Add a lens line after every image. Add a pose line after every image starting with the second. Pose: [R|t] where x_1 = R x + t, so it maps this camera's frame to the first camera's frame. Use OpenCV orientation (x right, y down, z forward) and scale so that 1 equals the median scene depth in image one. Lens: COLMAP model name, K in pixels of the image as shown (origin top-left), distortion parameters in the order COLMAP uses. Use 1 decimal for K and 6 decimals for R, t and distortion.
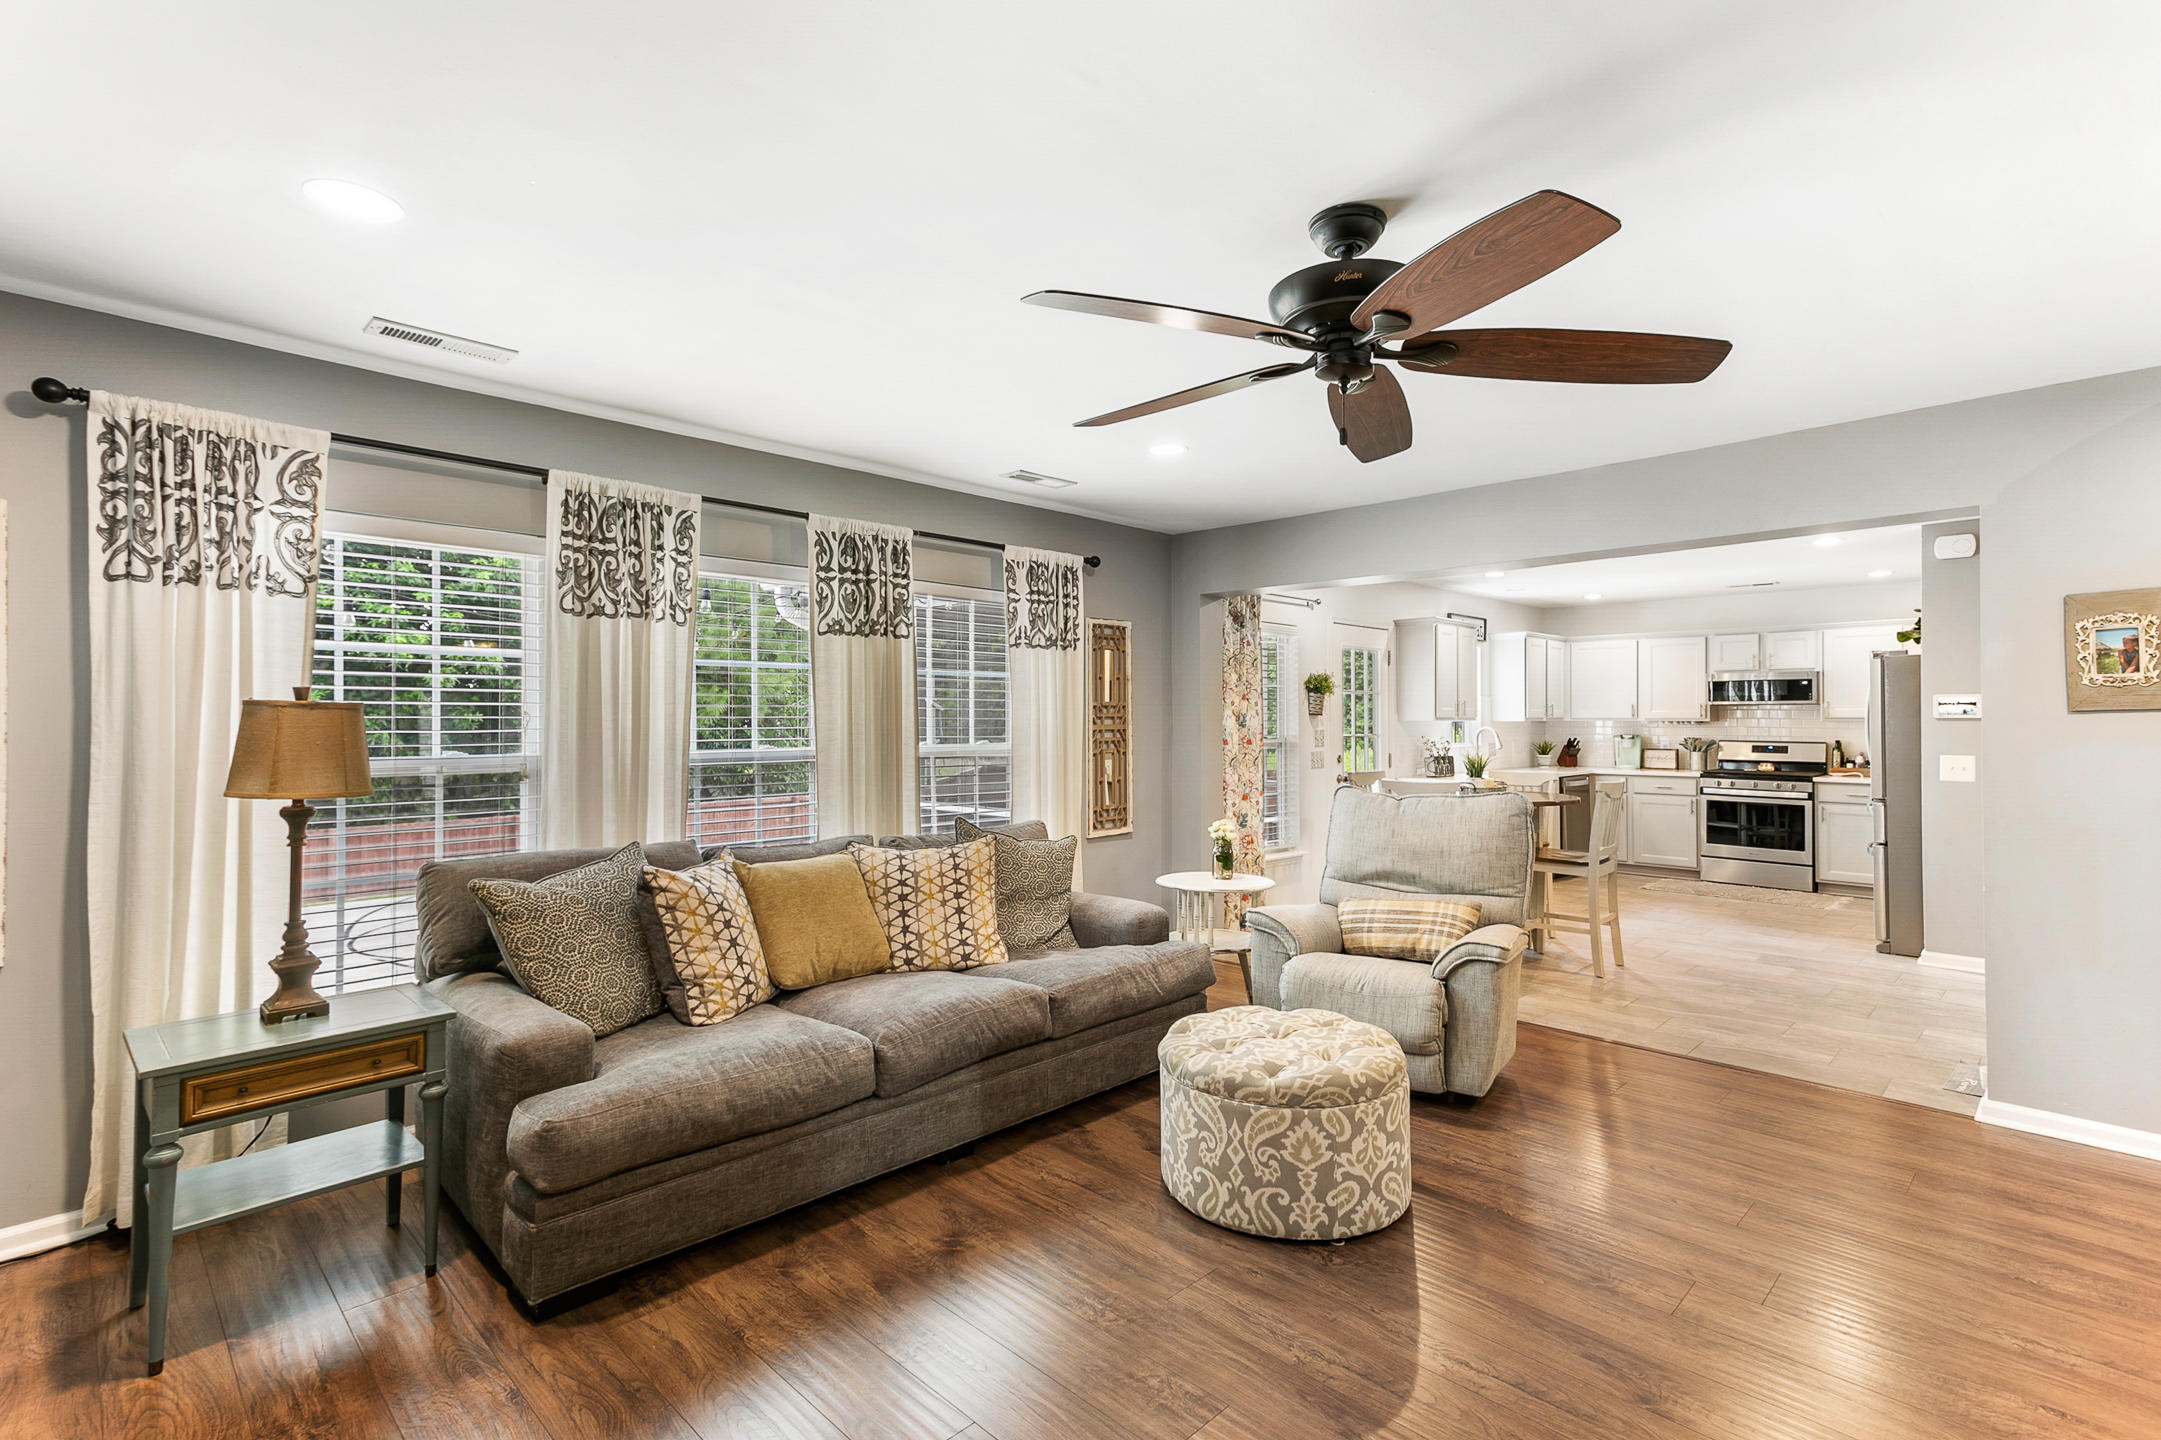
lens RADIAL K [[1011.1, 0, 1080.5], [0, 1011.1, 720.0], [0, 0, 1]] dist [0.018773, 0.009450]
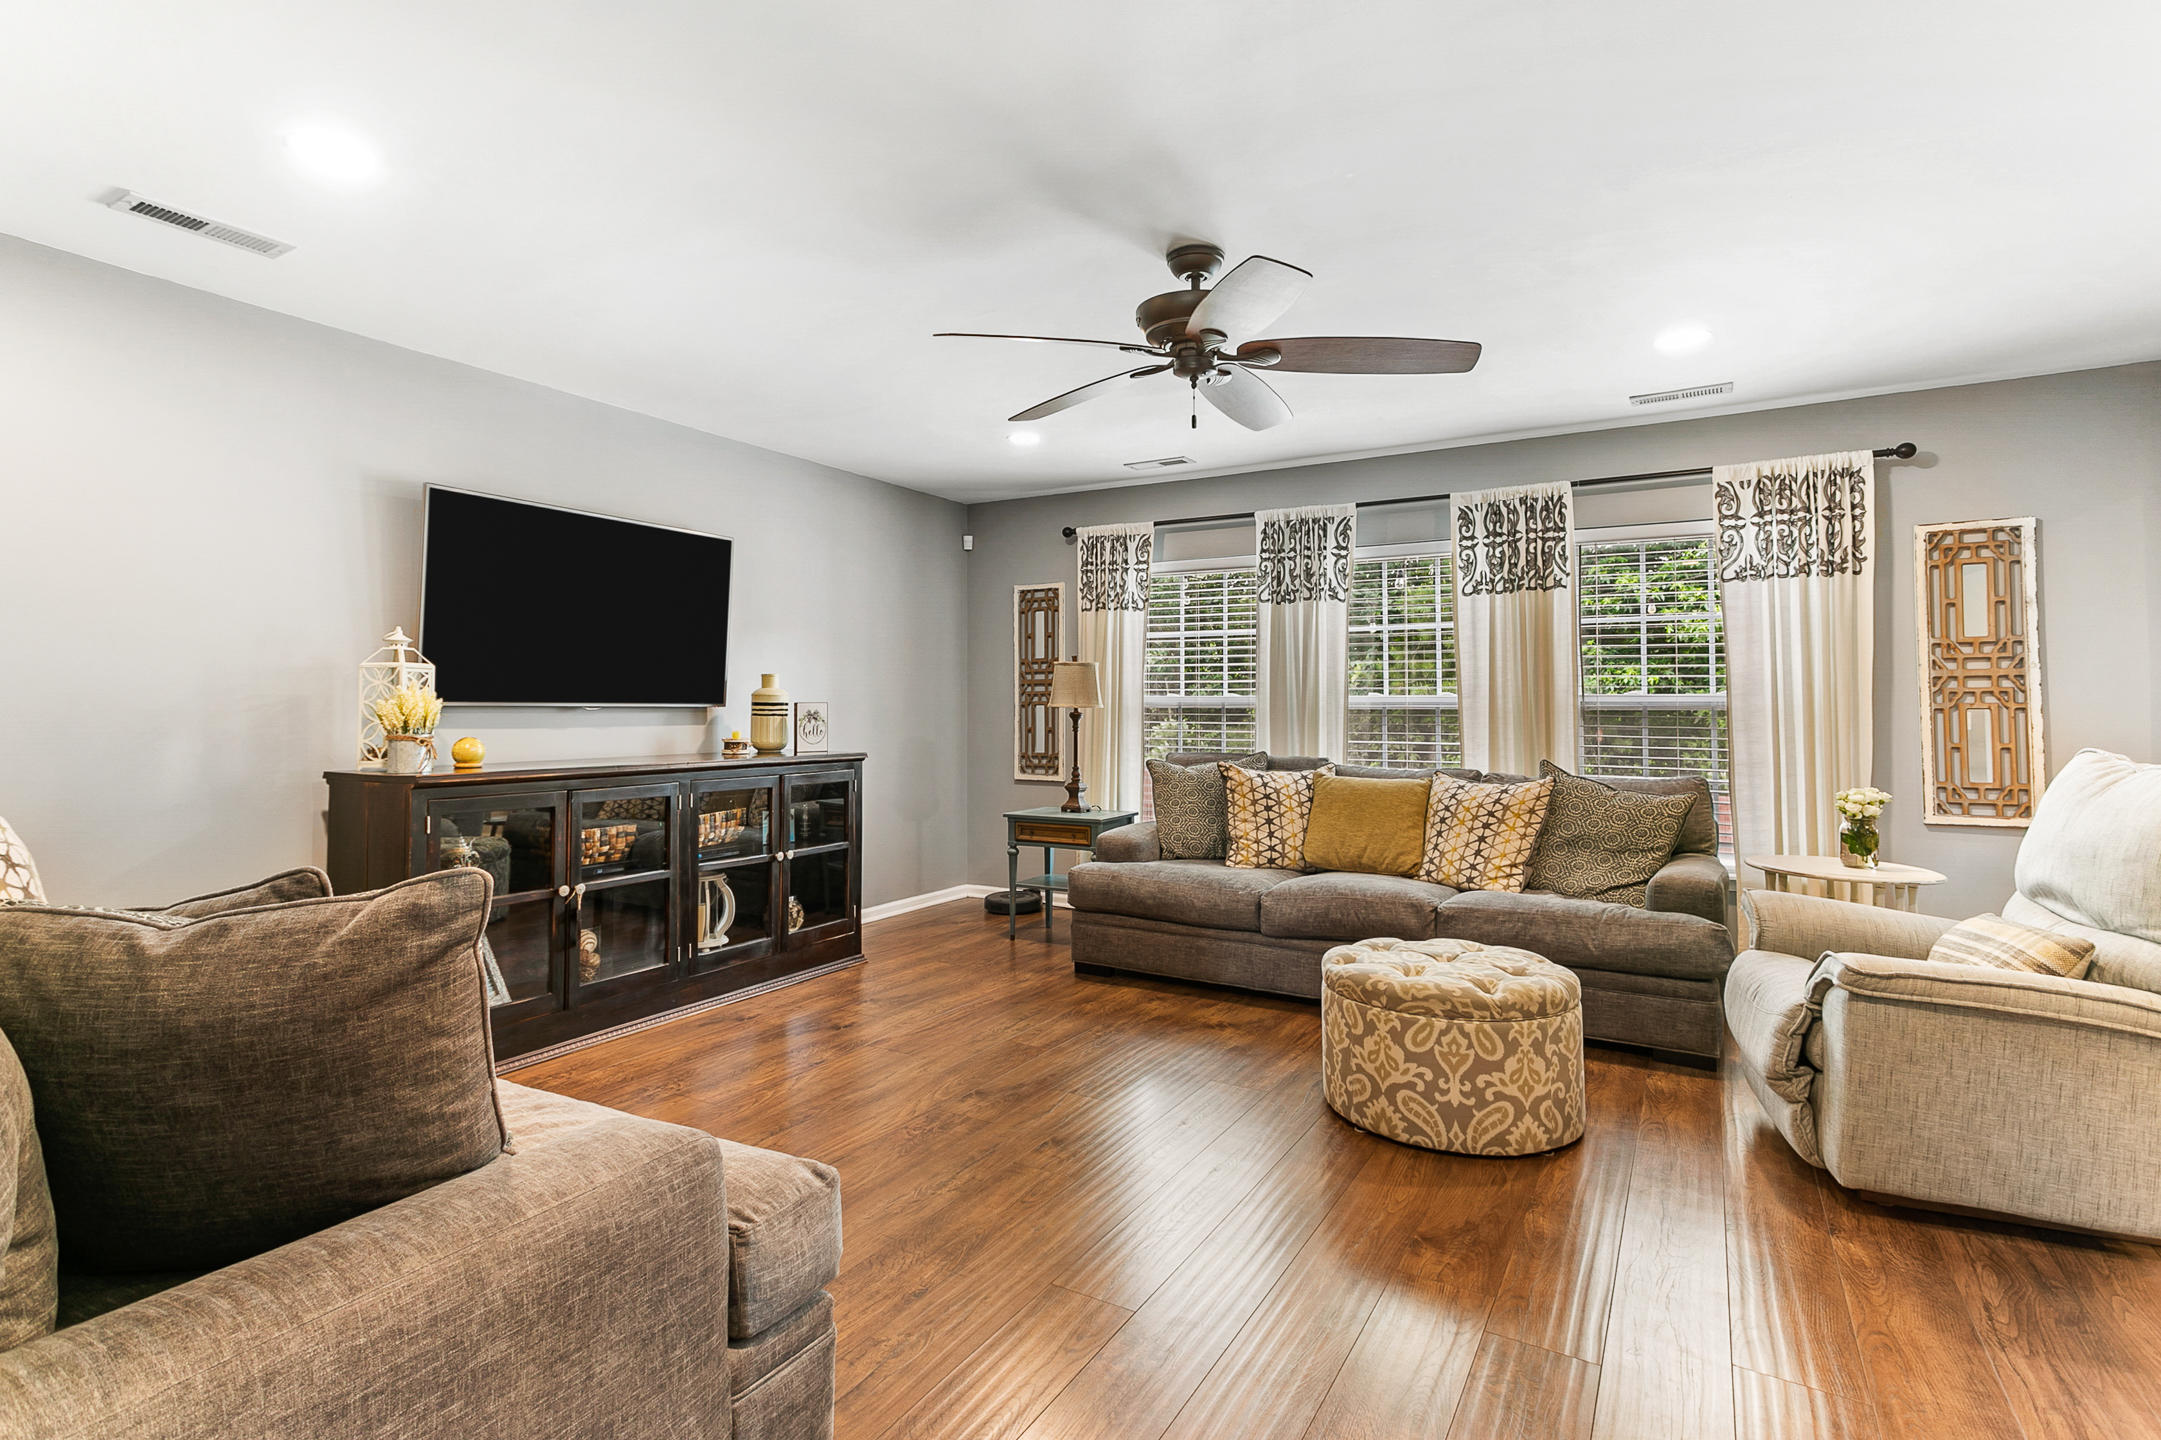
lens RADIAL K [[1066.6, 0, 1081.9], [0, 1066.6, 677.7], [0, 0, 1]] dist [0.015481, 0.000237]
pose [[0.255380, -0.025689, -0.966499, 0.909751], [-0.000942, 0.999640, -0.026819, 0.048128], [0.966840, 0.007759, 0.255264, 0.301914]]
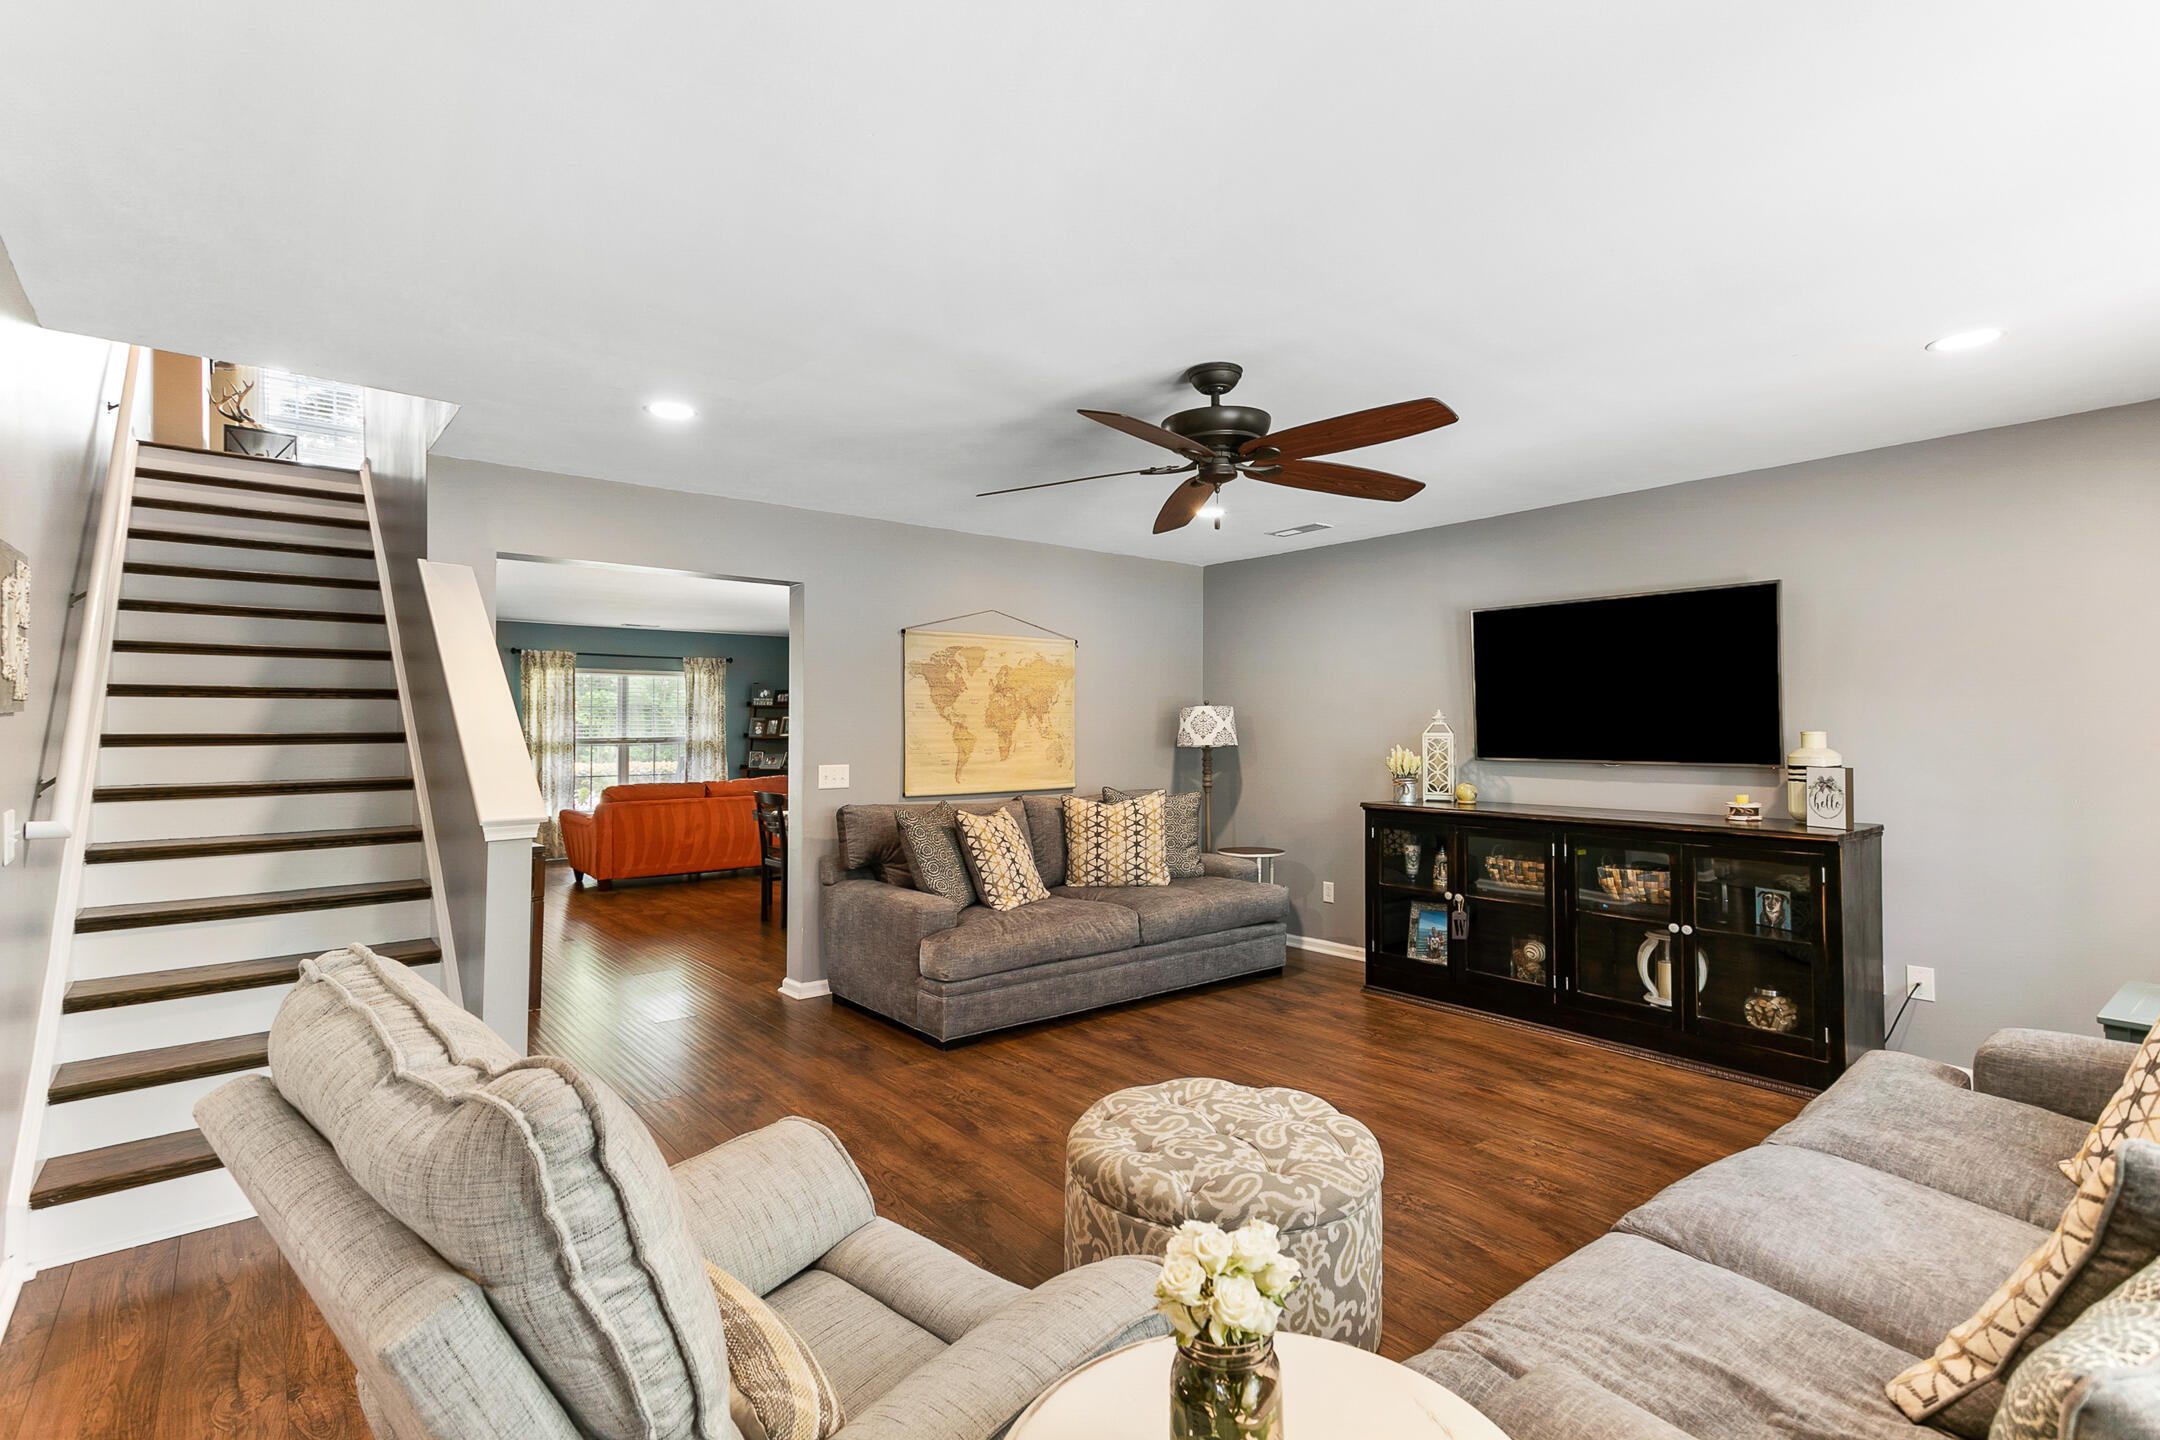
lens RADIAL K [[1048.1, 0, 1080.0], [0, 1048.1, 720.0], [0, 0, 1]] dist [0.017759, 0.008562]
pose [[-0.993109, 0.004606, 0.117107, 0.161334], [0.003972, 0.999976, -0.005648, -0.000648], [-0.117130, -0.005144, -0.993103, 1.462994]]
